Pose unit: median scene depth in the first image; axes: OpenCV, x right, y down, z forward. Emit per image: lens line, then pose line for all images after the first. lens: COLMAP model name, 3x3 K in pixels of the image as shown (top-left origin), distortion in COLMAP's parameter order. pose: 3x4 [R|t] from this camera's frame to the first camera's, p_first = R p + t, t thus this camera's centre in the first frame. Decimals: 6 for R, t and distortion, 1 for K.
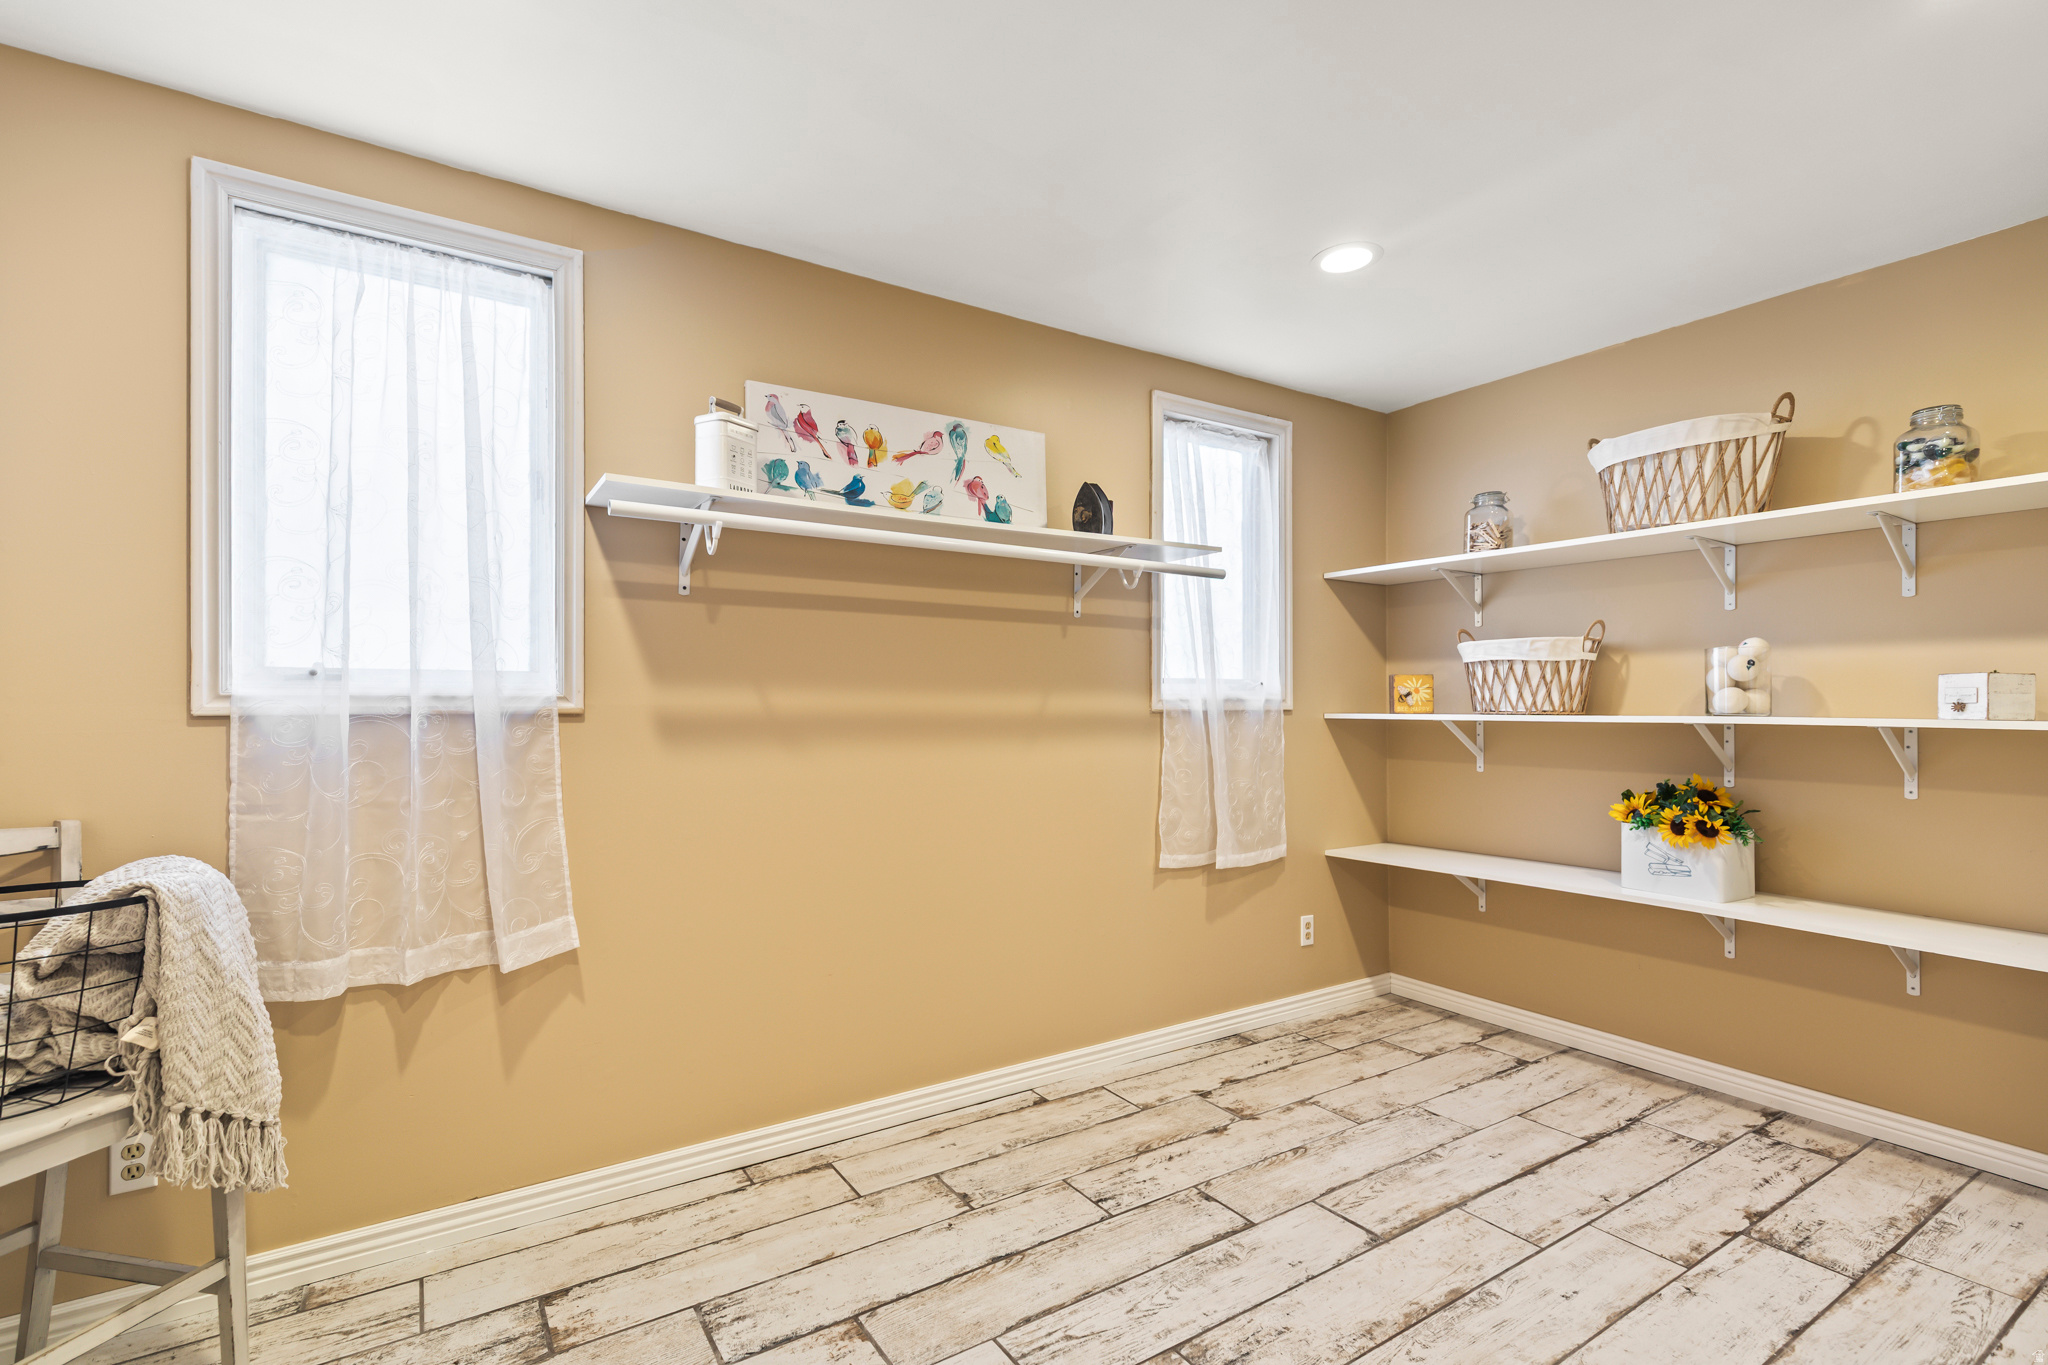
lens RADIAL K [[943.4, 0, 1021.3], [0, 943.4, 696.3], [0, 0, 1]] dist [0.006021, -0.002056]
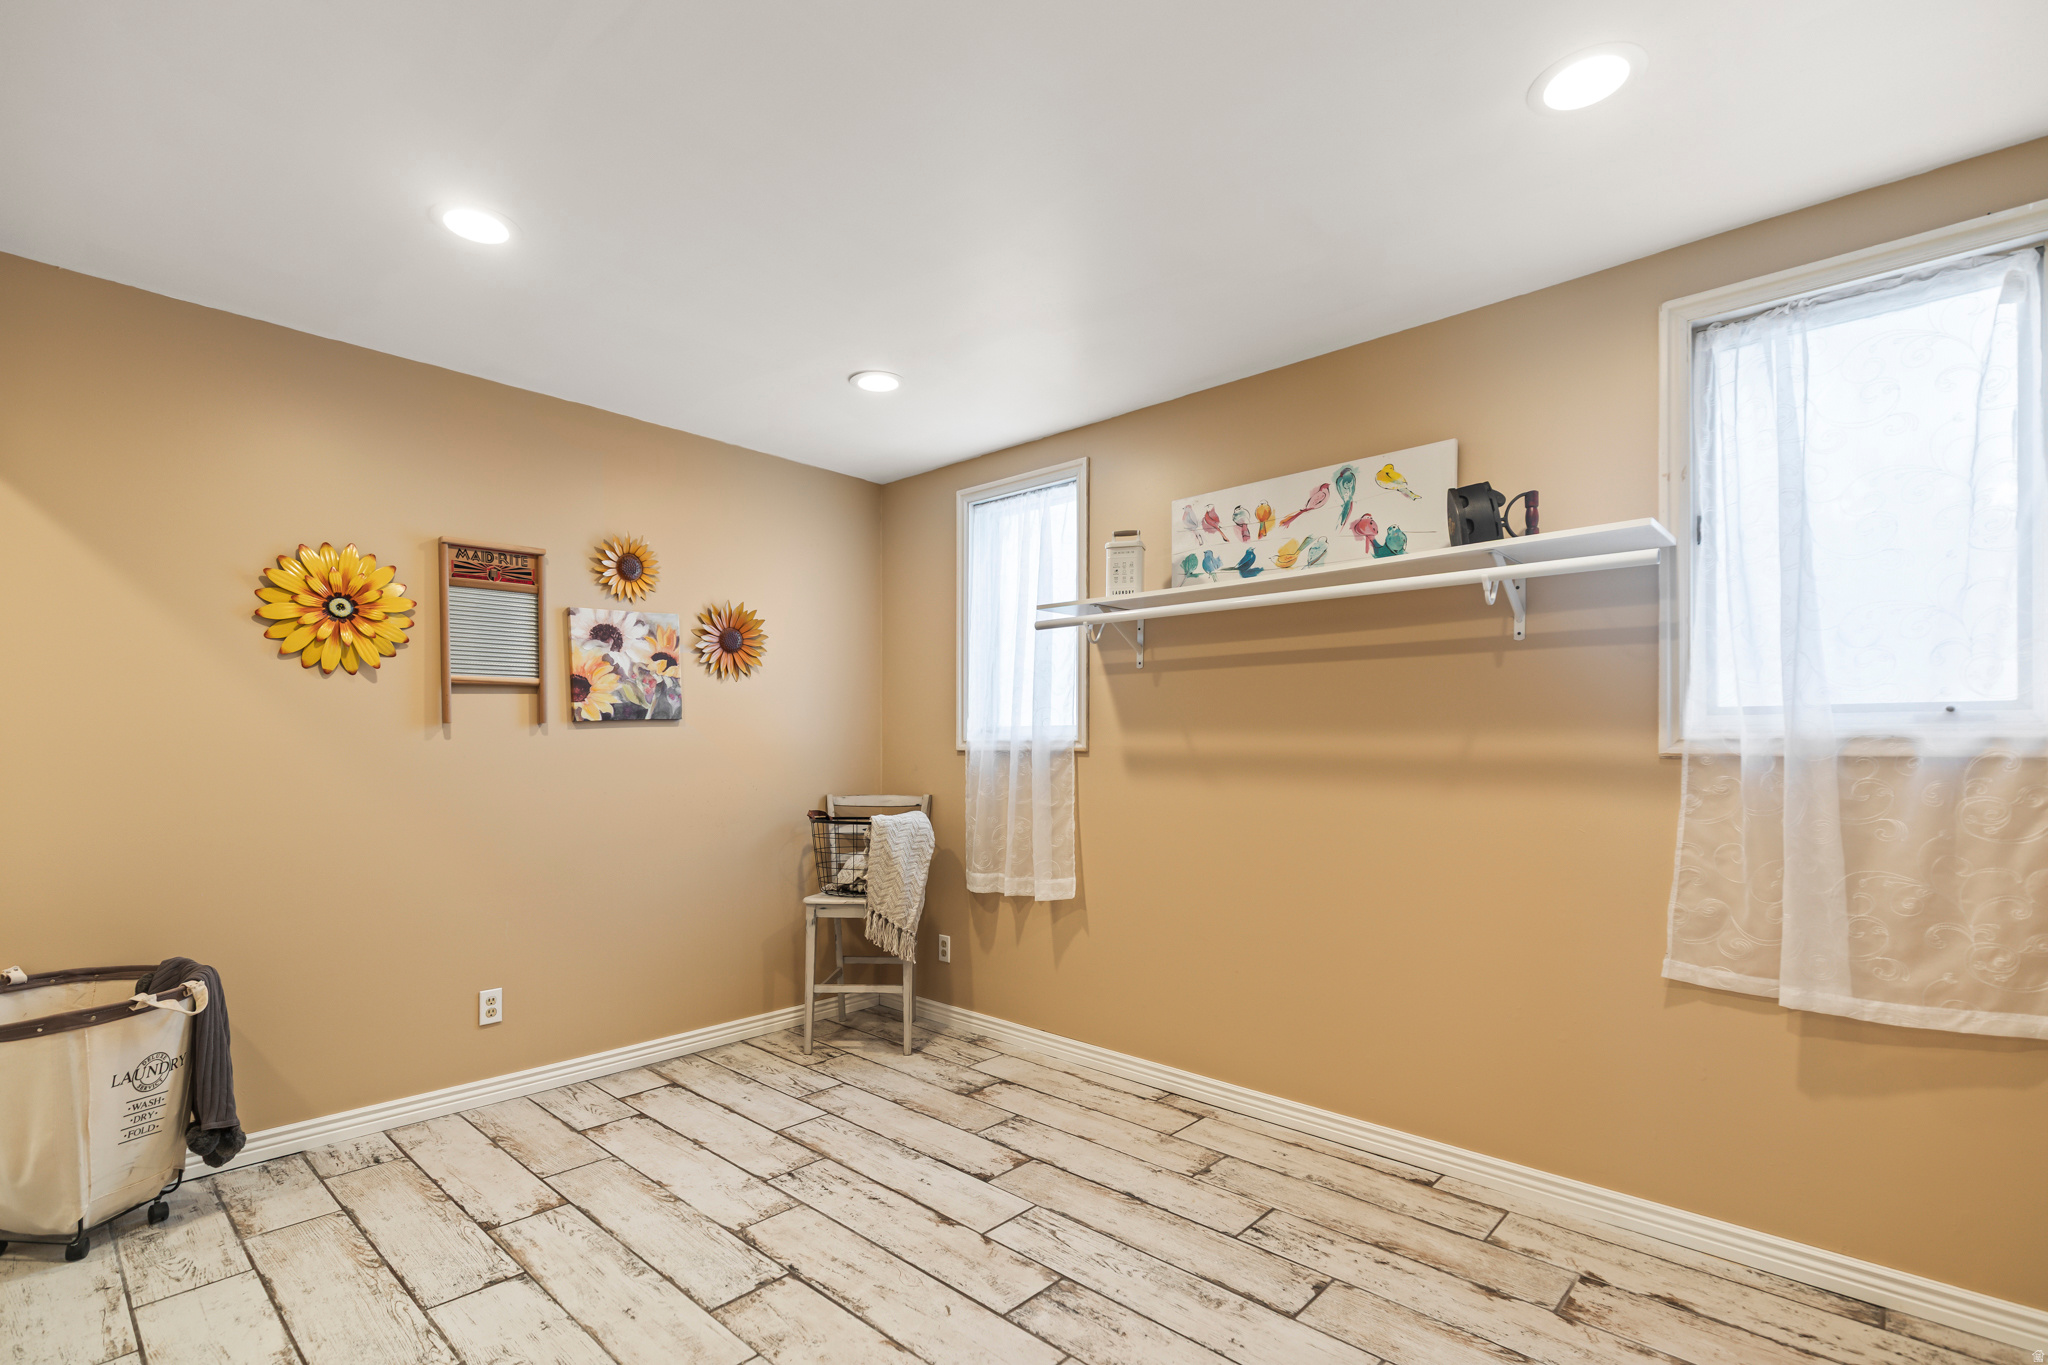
lens RADIAL K [[943.4, 0, 1002.6], [0, 943.4, 741.3], [0, 0, 1]] dist [0.006021, -0.002056]
pose [[0.228622, -0.004714, -0.973504, 0.888800], [0.006983, 0.999970, -0.003203, 0.004604], [0.973490, -0.006066, 0.228648, 0.436320]]
